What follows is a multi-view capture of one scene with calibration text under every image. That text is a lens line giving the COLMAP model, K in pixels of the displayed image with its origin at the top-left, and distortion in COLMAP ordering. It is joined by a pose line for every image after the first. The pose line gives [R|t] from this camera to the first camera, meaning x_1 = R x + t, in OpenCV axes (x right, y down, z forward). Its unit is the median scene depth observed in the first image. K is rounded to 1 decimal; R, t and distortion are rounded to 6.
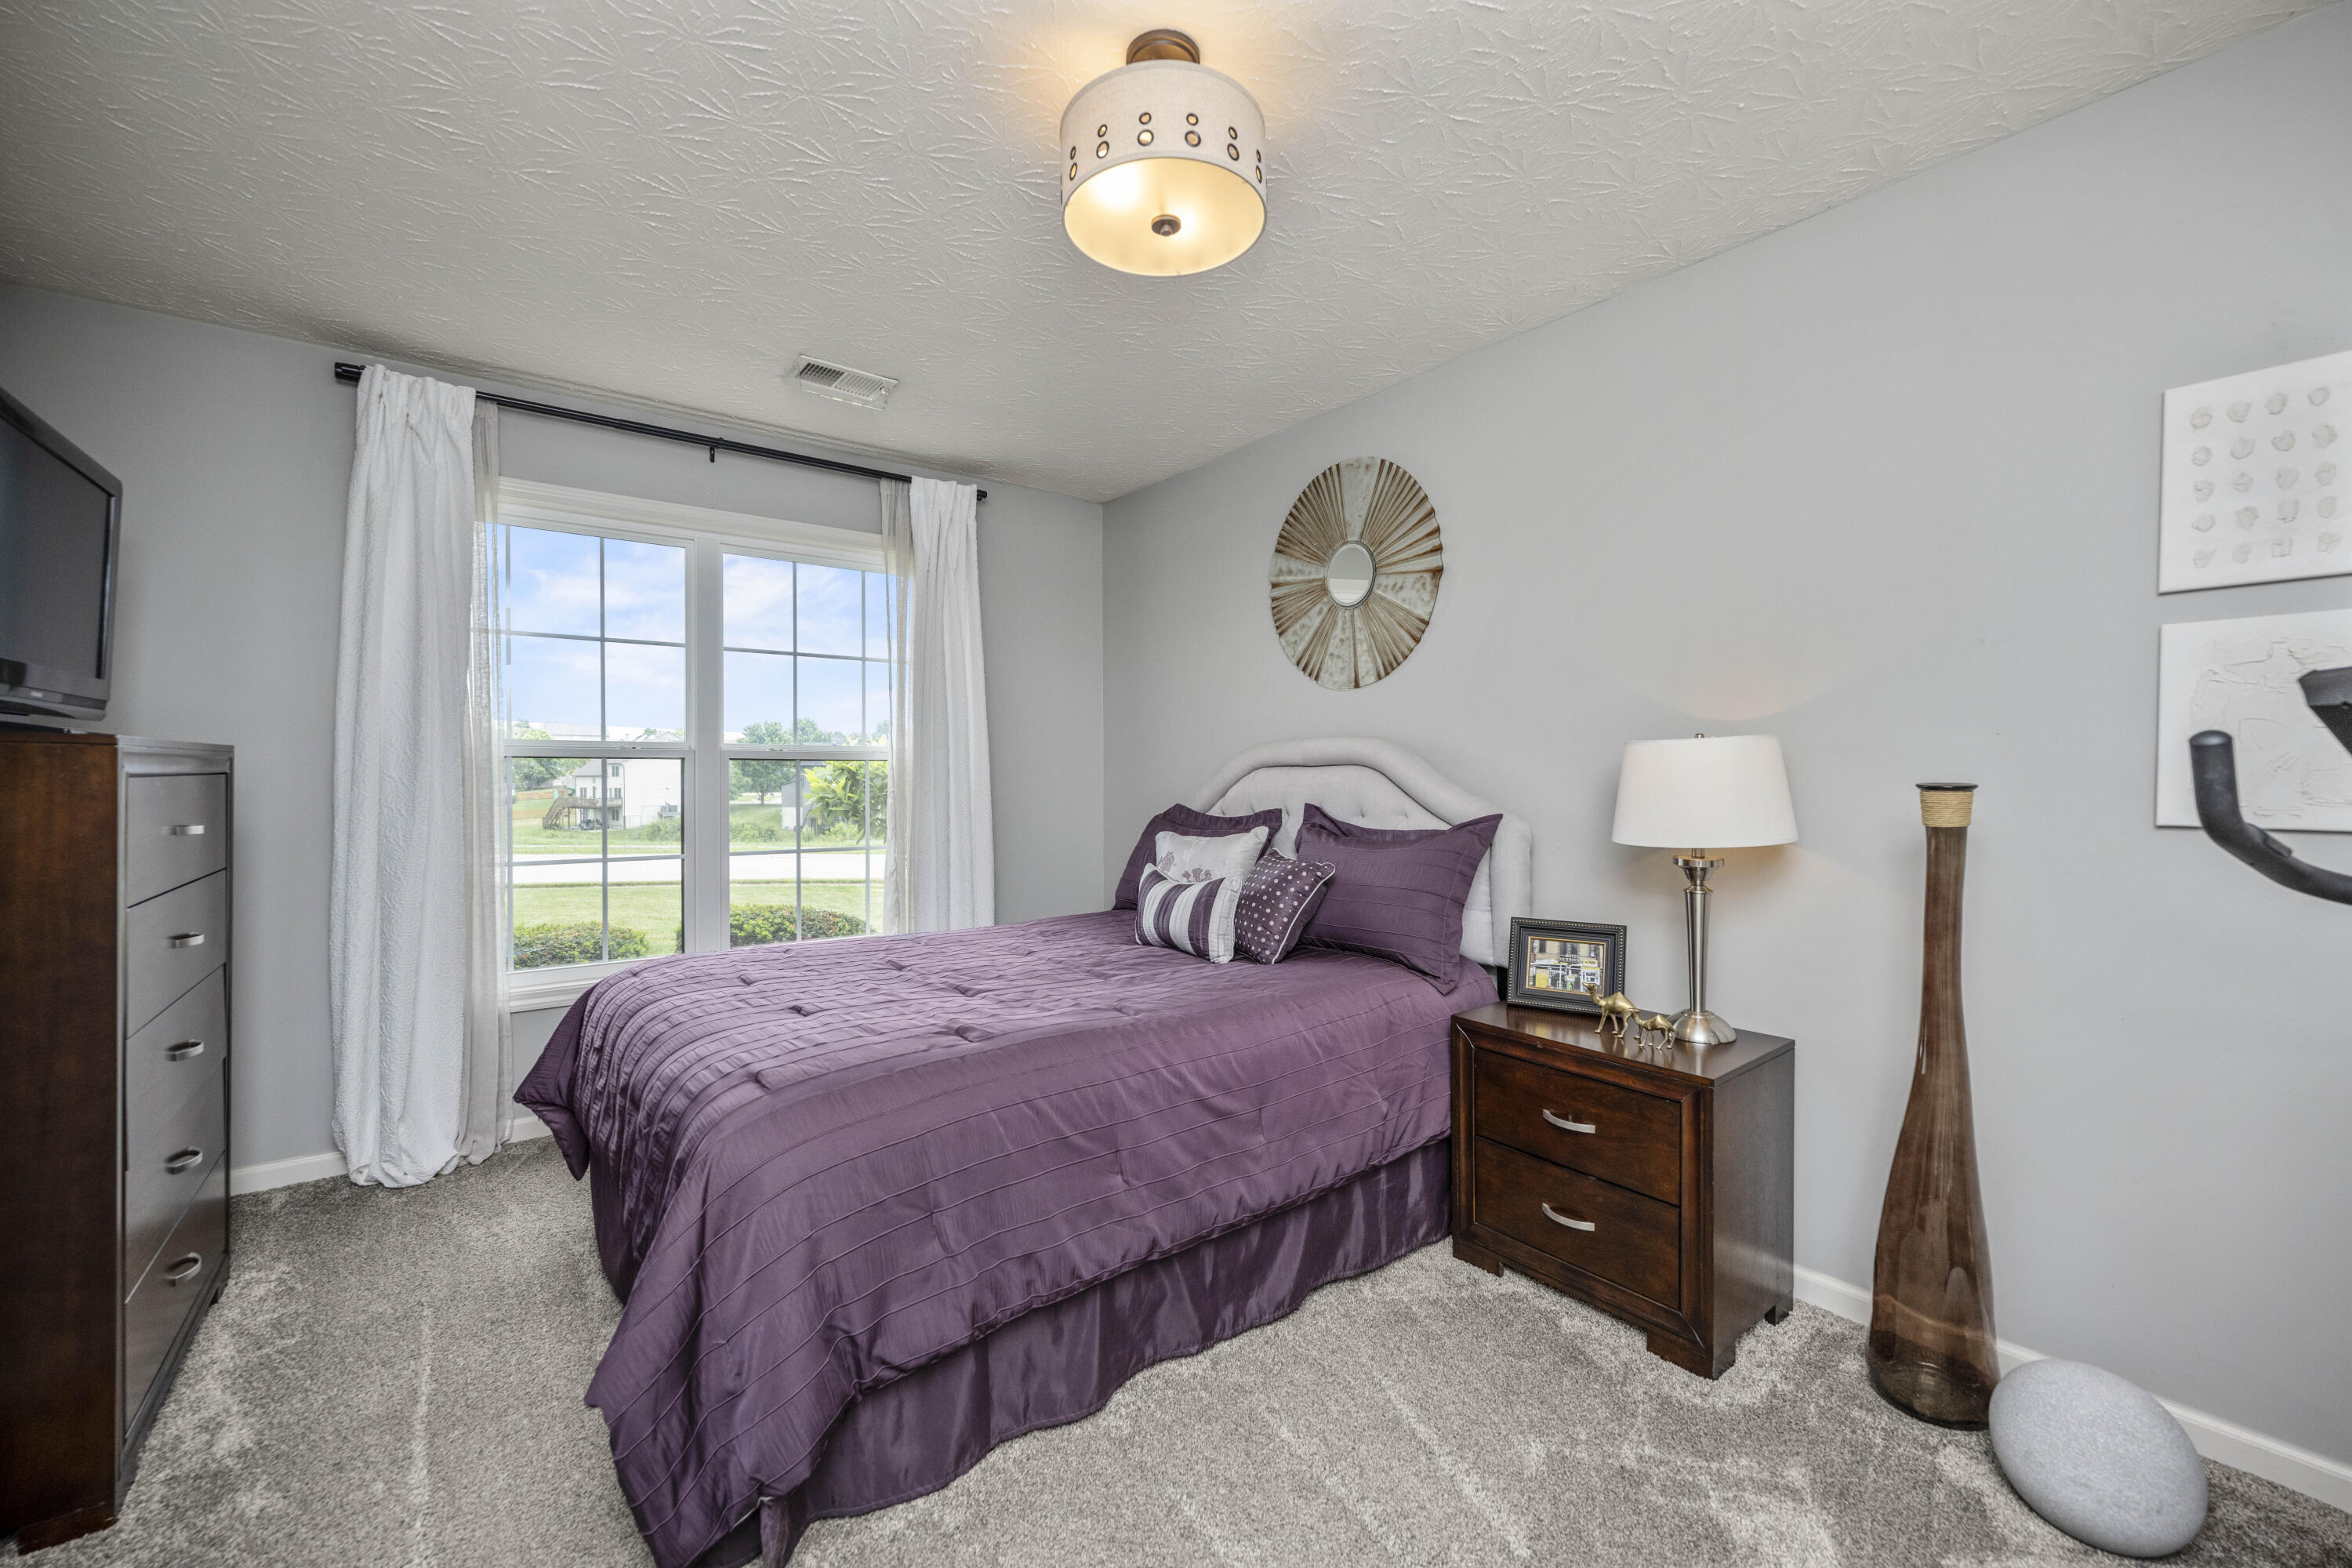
lens RADIAL K [[949.1, 0, 1176.0], [0, 949.1, 784.0], [0, 0, 1]] dist [-0.002783, -0.000132]
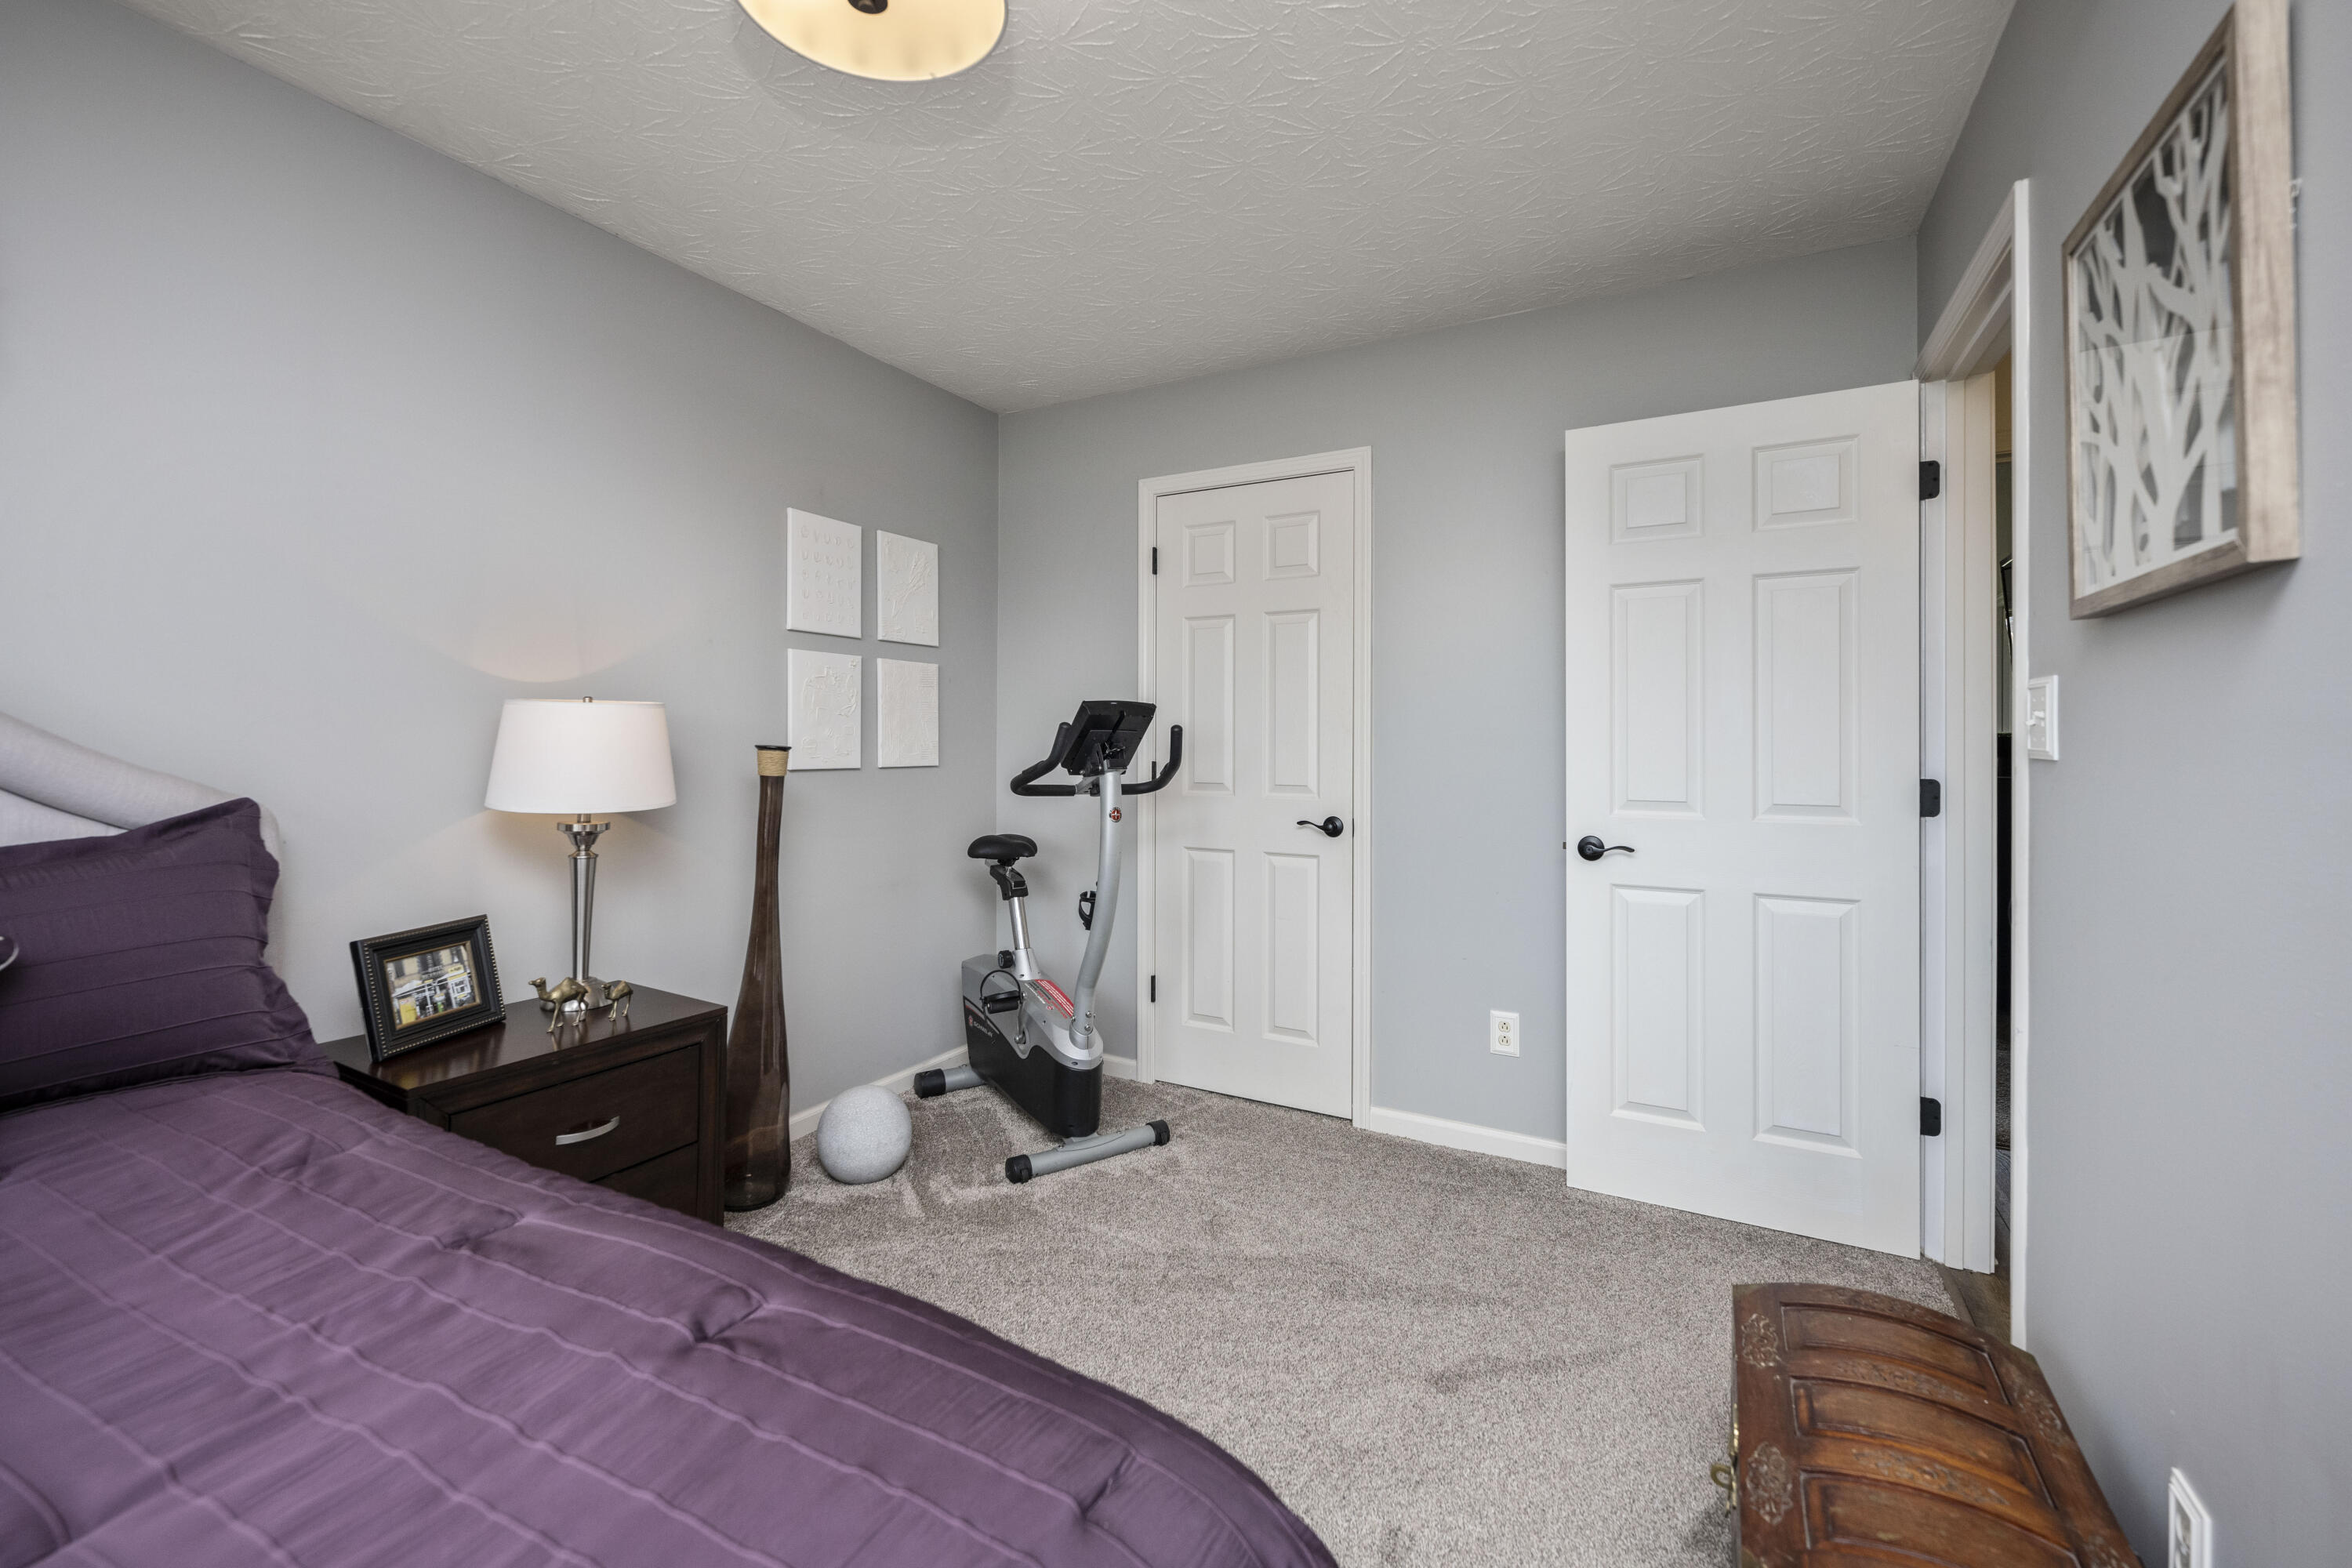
lens RADIAL K [[986.2, 0, 1179.2], [0, 986.2, 764.8], [0, 0, 1]] dist [0.002343, 0.000245]
pose [[-0.397316, -0.017045, 0.917524, -0.633452], [0.015993, 0.999547, 0.025494, 0.001840], [-0.917543, 0.024804, -0.396863, 0.835861]]
